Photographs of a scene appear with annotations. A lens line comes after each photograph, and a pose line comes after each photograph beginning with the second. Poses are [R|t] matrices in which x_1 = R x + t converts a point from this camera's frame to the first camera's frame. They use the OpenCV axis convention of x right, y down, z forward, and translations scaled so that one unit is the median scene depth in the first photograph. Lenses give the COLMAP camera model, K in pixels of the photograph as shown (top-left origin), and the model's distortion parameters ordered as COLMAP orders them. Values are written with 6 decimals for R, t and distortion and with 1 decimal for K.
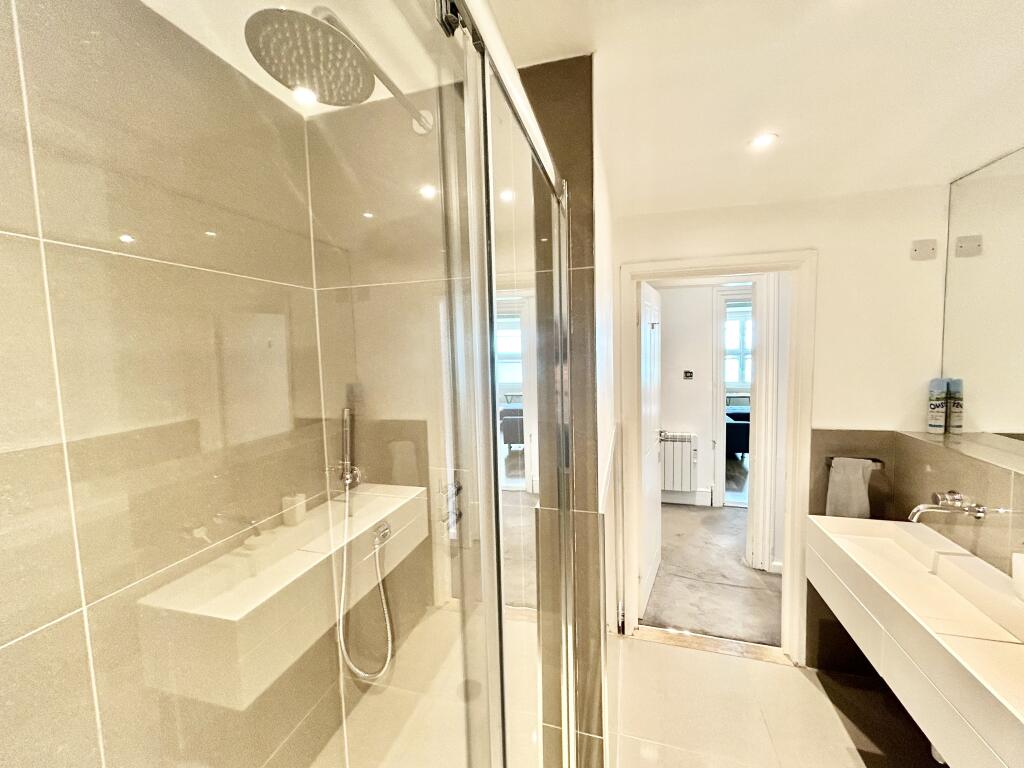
lens RADIAL K [[410.6, 0, 510.6], [0, 410.6, 382.7], [0, 0, 1]] dist [-0.002299, -0.000311]
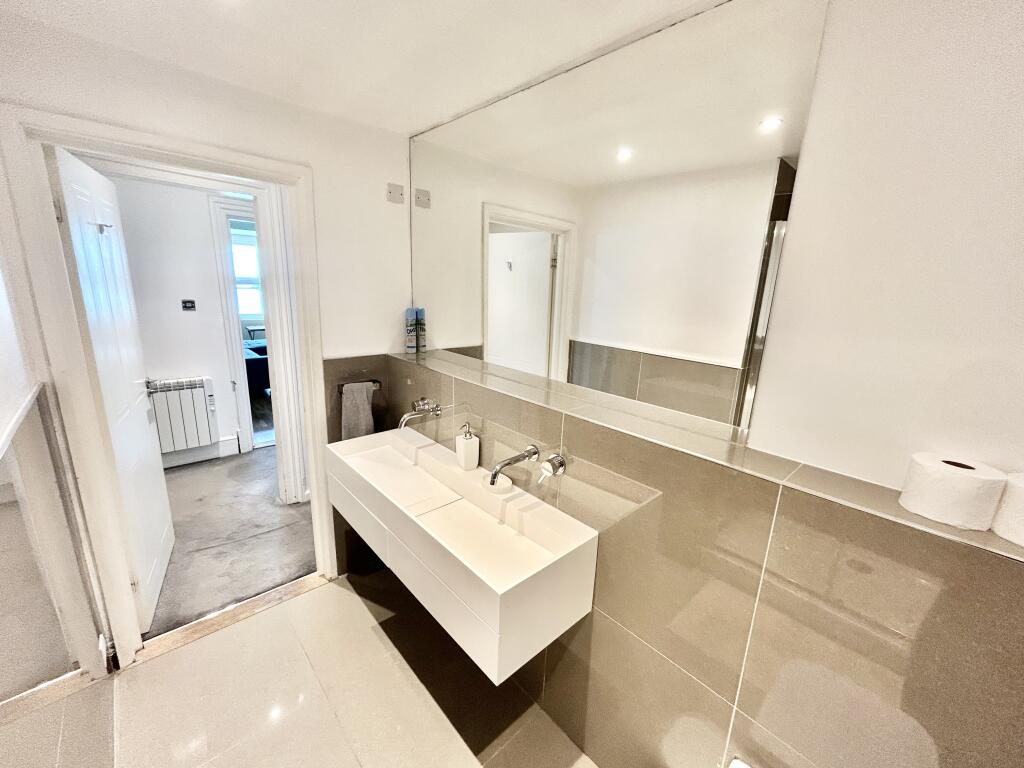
lens RADIAL K [[410.6, 0, 510.3], [0, 410.6, 383.7], [0, 0, 1]] dist [-0.002299, -0.000311]
pose [[0.508791, -0.154052, 0.846995, 0.101209], [0.011518, 0.984989, 0.172231, 0.003536], [-0.860813, -0.077874, 0.502928, 0.090292]]
